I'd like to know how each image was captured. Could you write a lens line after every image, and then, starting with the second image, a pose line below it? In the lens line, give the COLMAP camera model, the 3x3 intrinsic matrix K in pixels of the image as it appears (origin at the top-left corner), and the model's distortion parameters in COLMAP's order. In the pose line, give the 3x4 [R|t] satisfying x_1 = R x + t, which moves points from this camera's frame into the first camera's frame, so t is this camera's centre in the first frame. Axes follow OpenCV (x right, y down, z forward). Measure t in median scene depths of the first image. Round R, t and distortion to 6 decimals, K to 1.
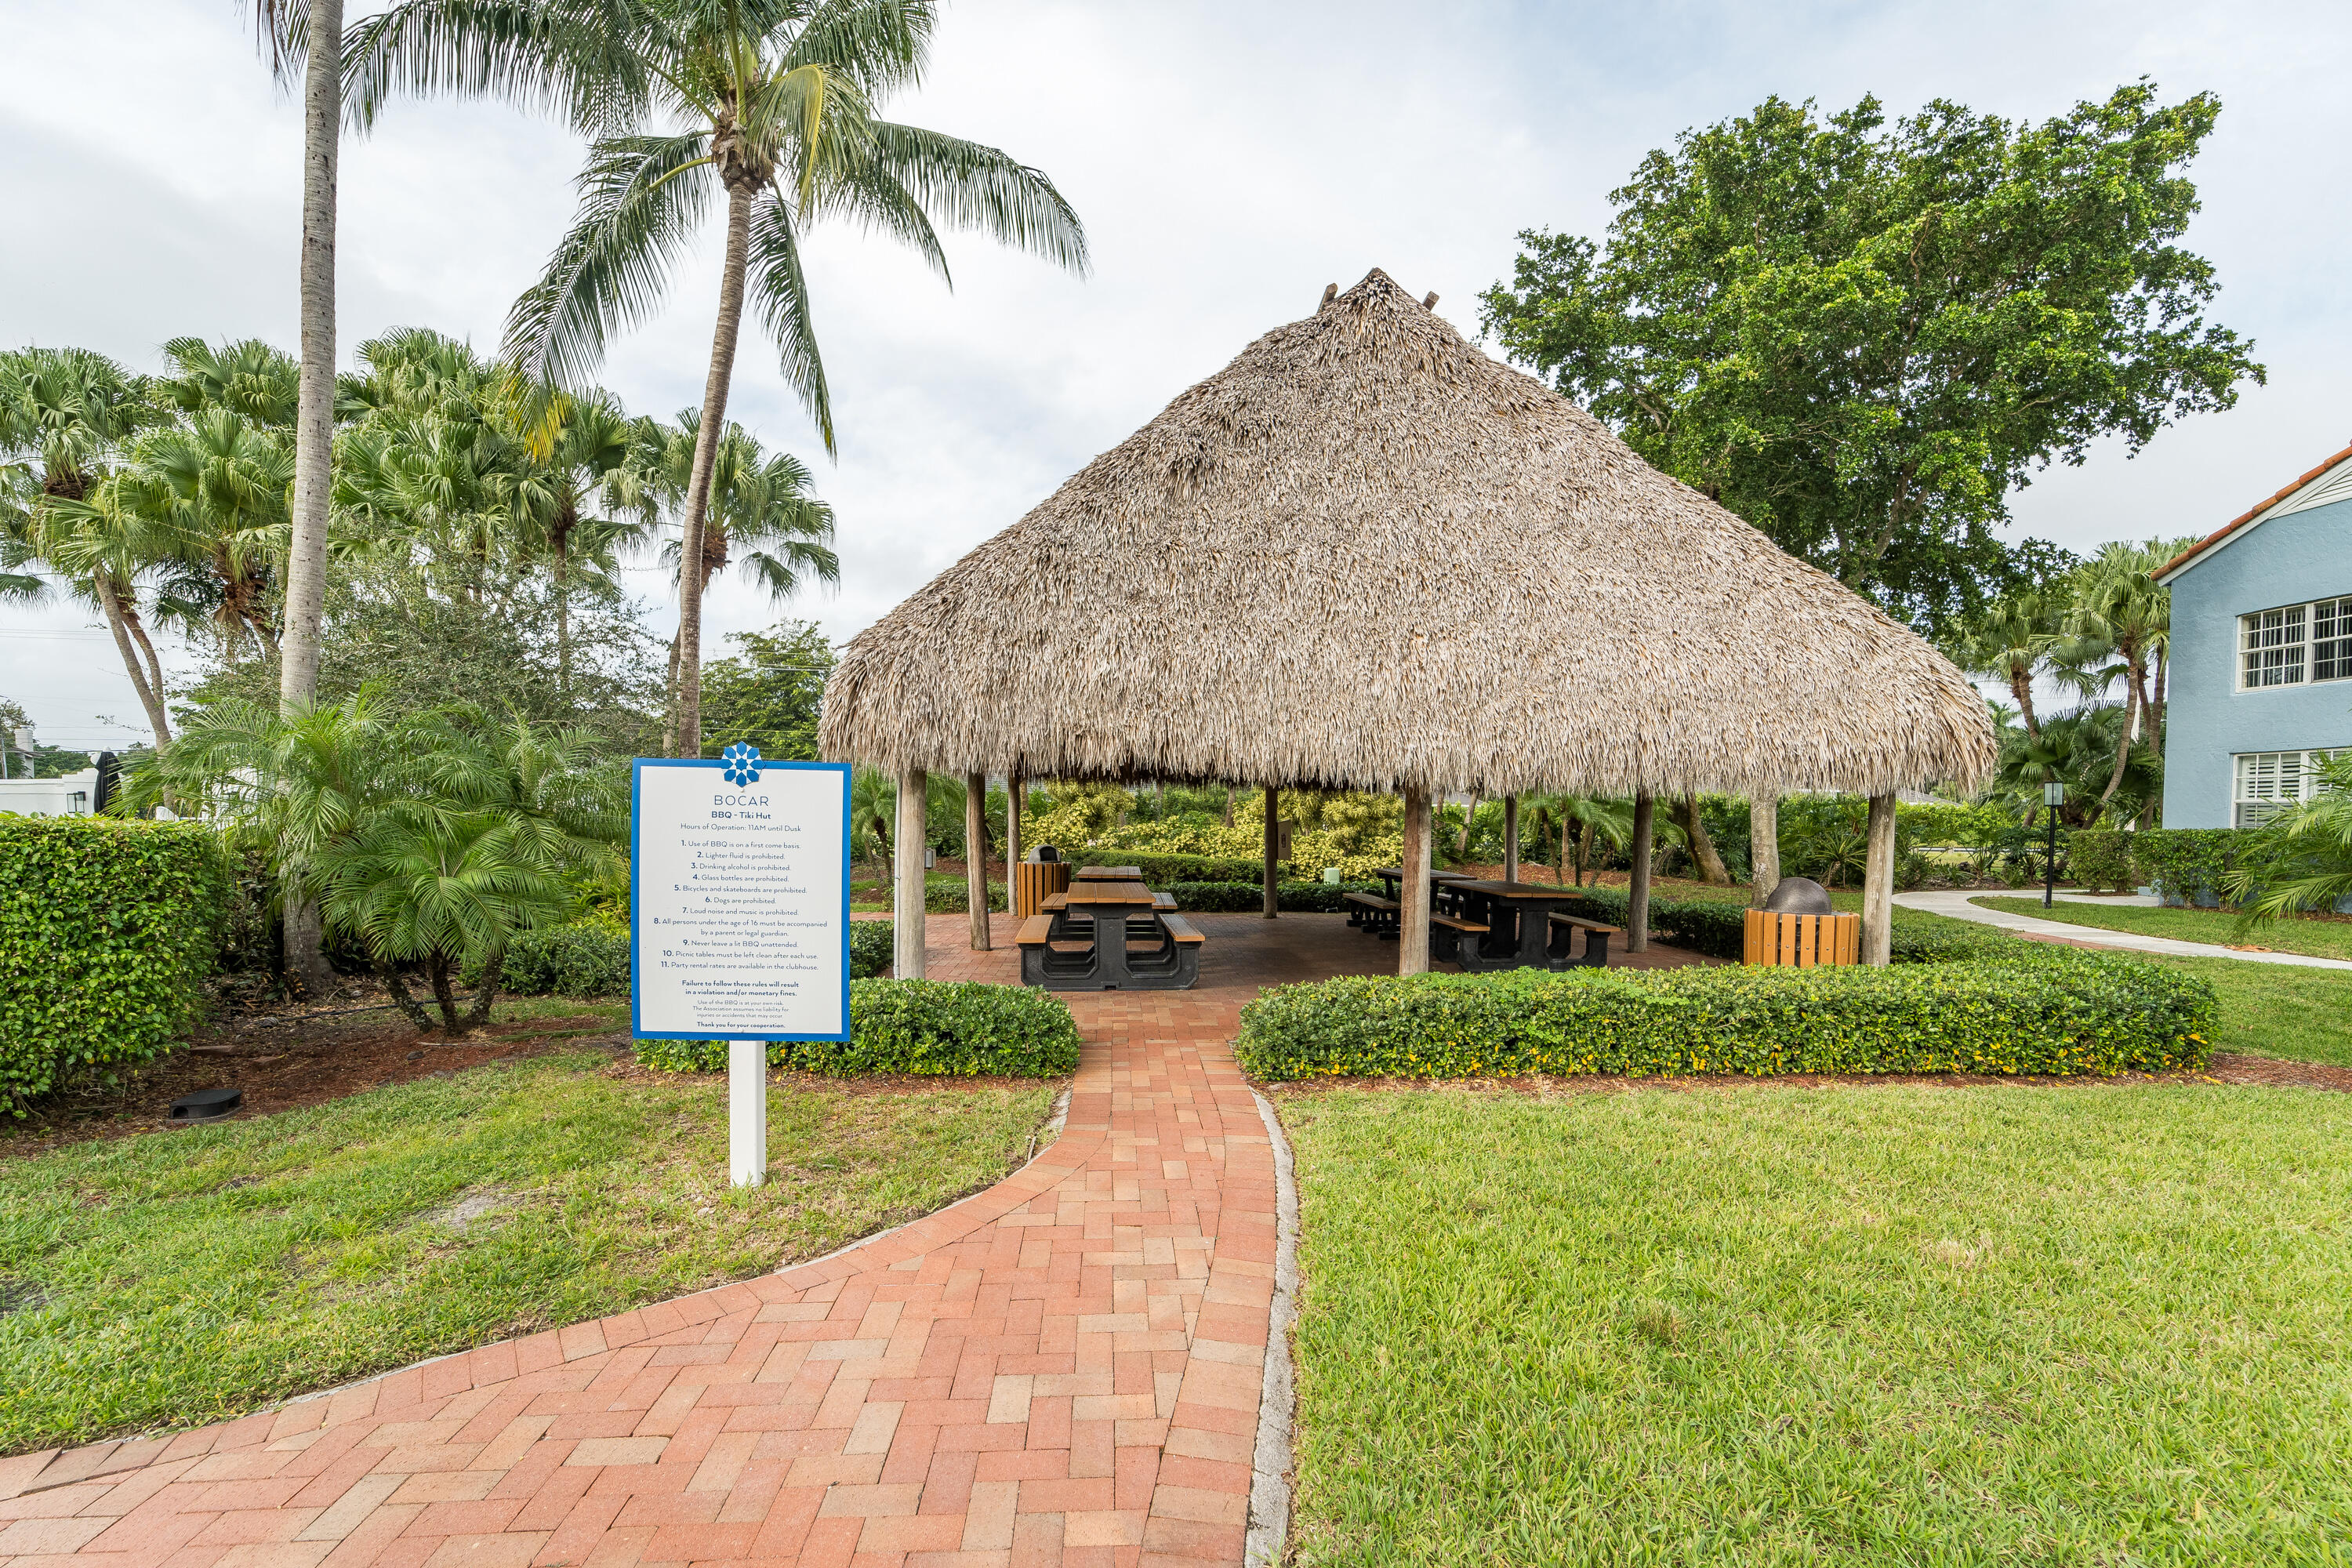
lens RADIAL K [[1006.9, 0, 1173.7], [0, 1006.9, 851.2], [0, 0, 1]] dist [-0.000784, -0.007315]
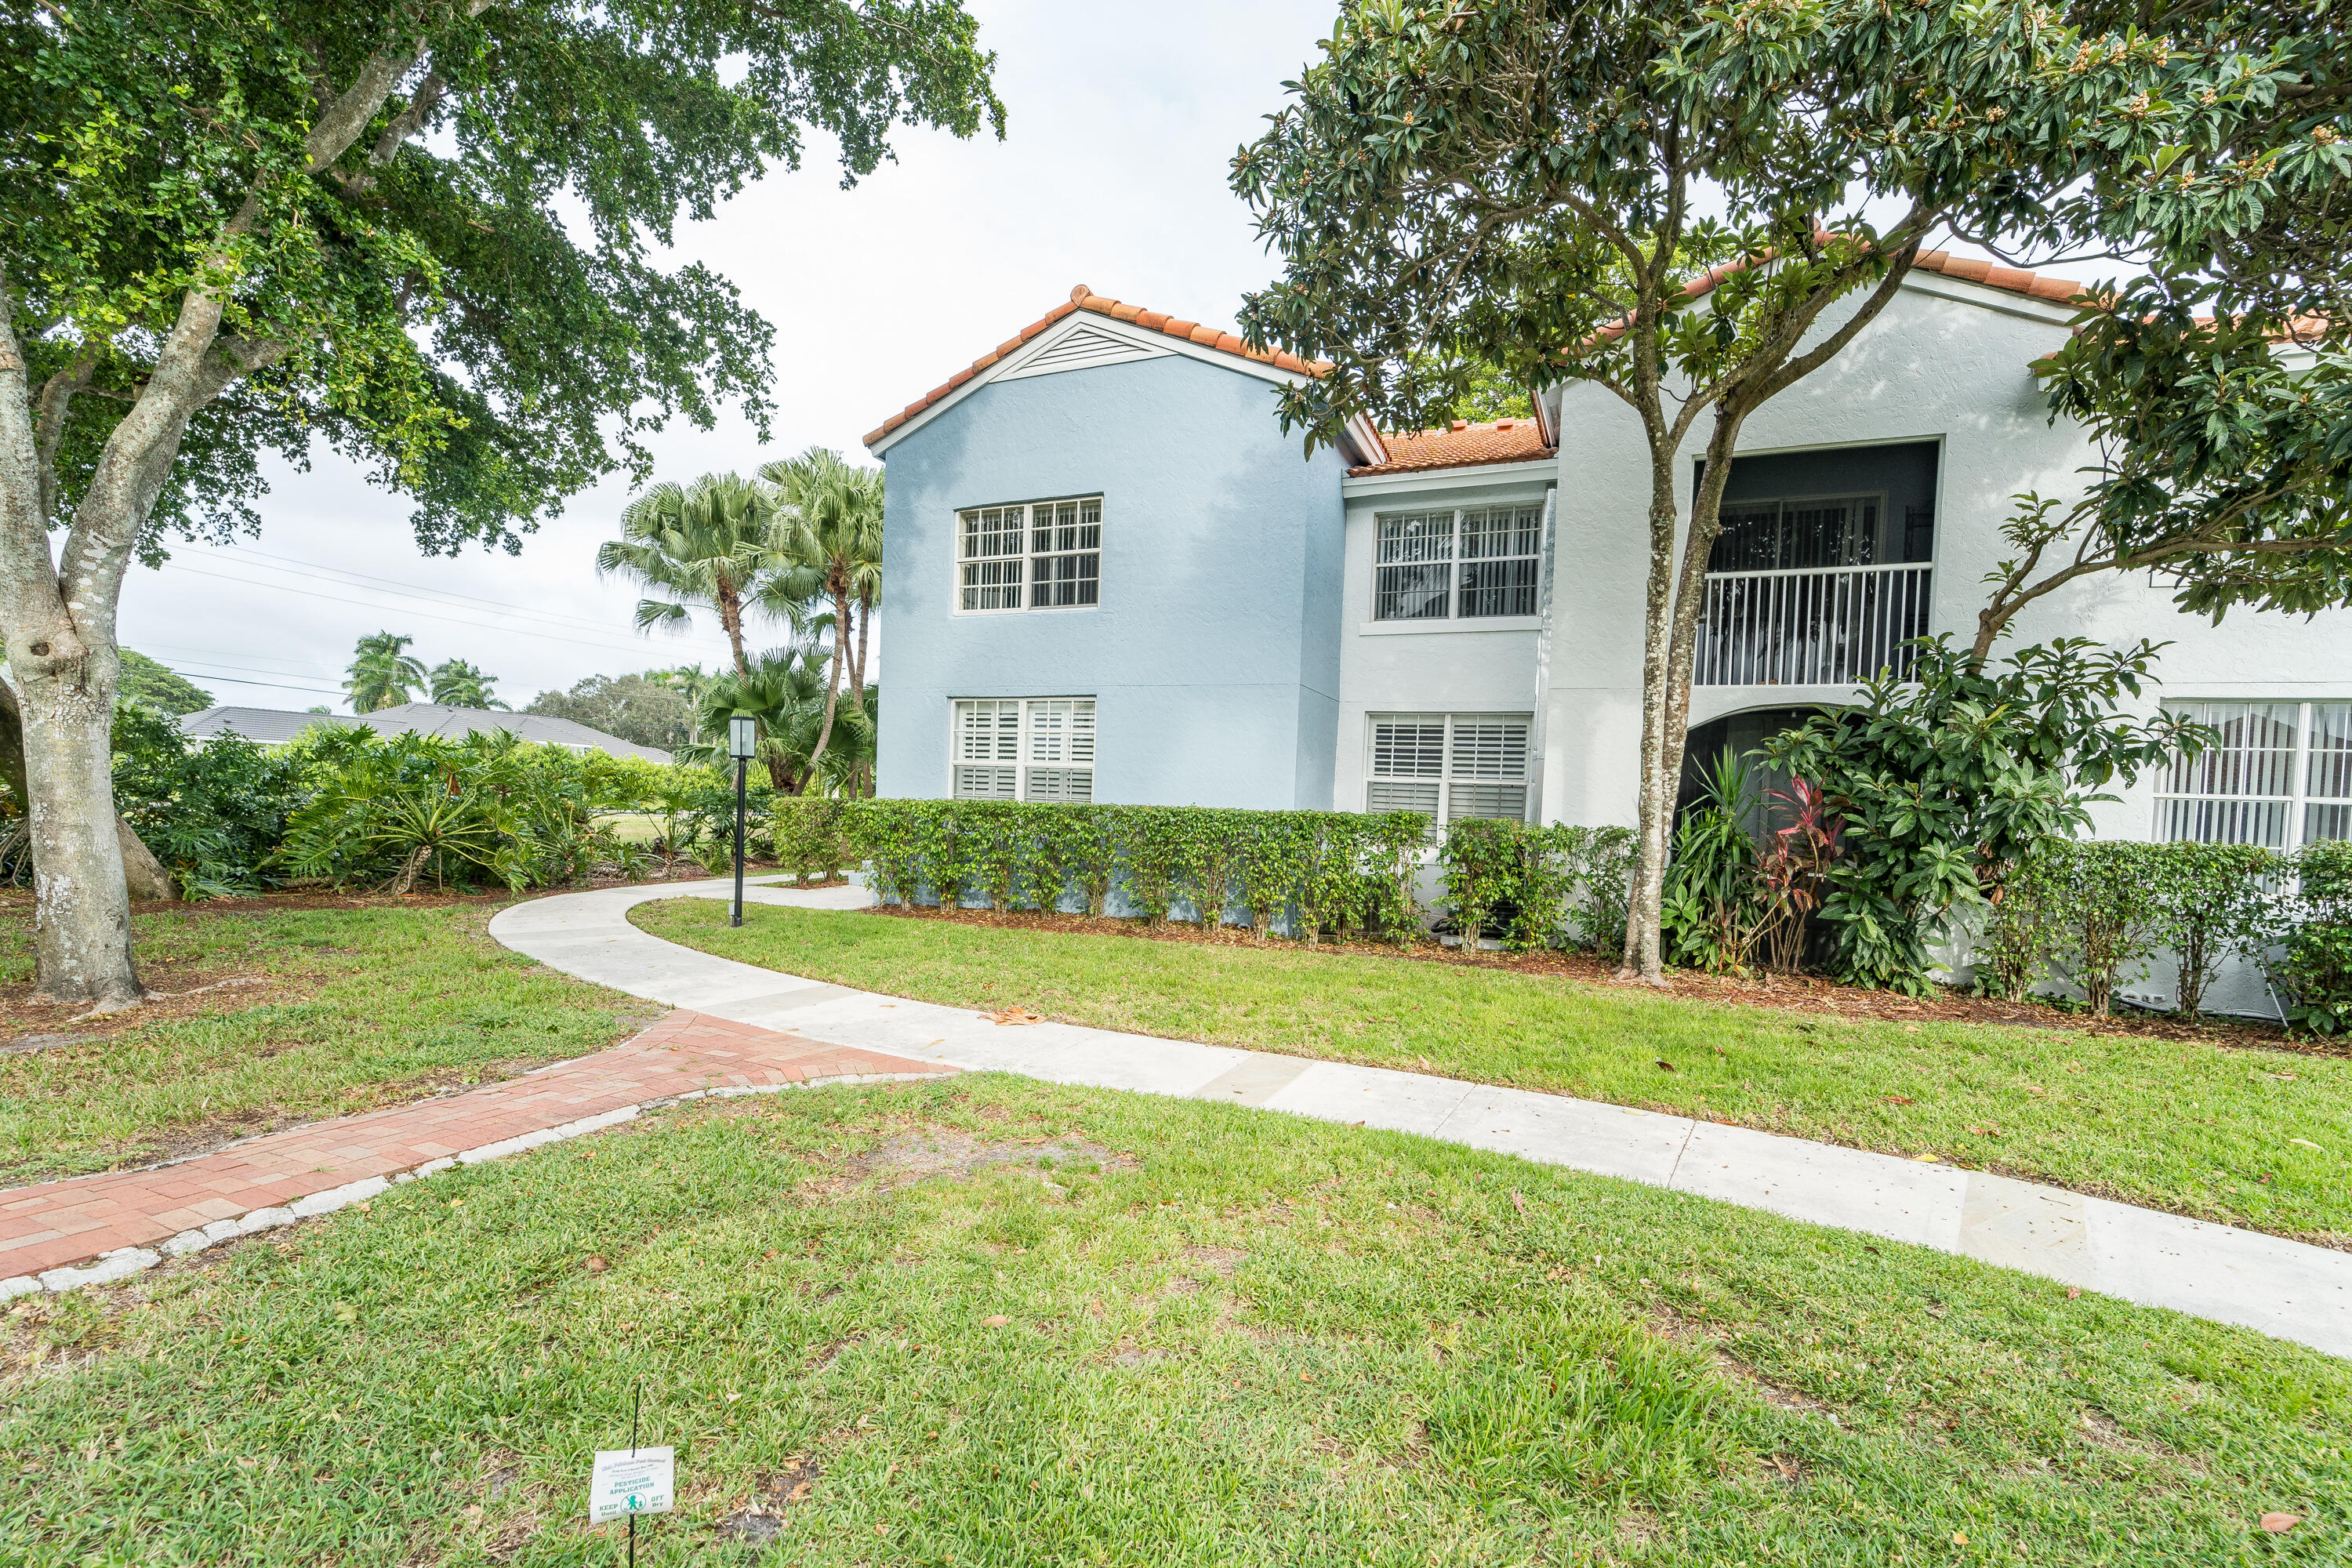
lens RADIAL K [[1006.9, 0, 1173.7], [0, 1006.9, 851.2], [0, 0, 1]] dist [-0.000784, -0.007315]
pose [[0.464520, -0.027646, 0.885131, 0.422221], [-0.007968, 0.999342, 0.035395, -0.010456], [-0.885527, -0.023494, 0.463994, 0.447025]]
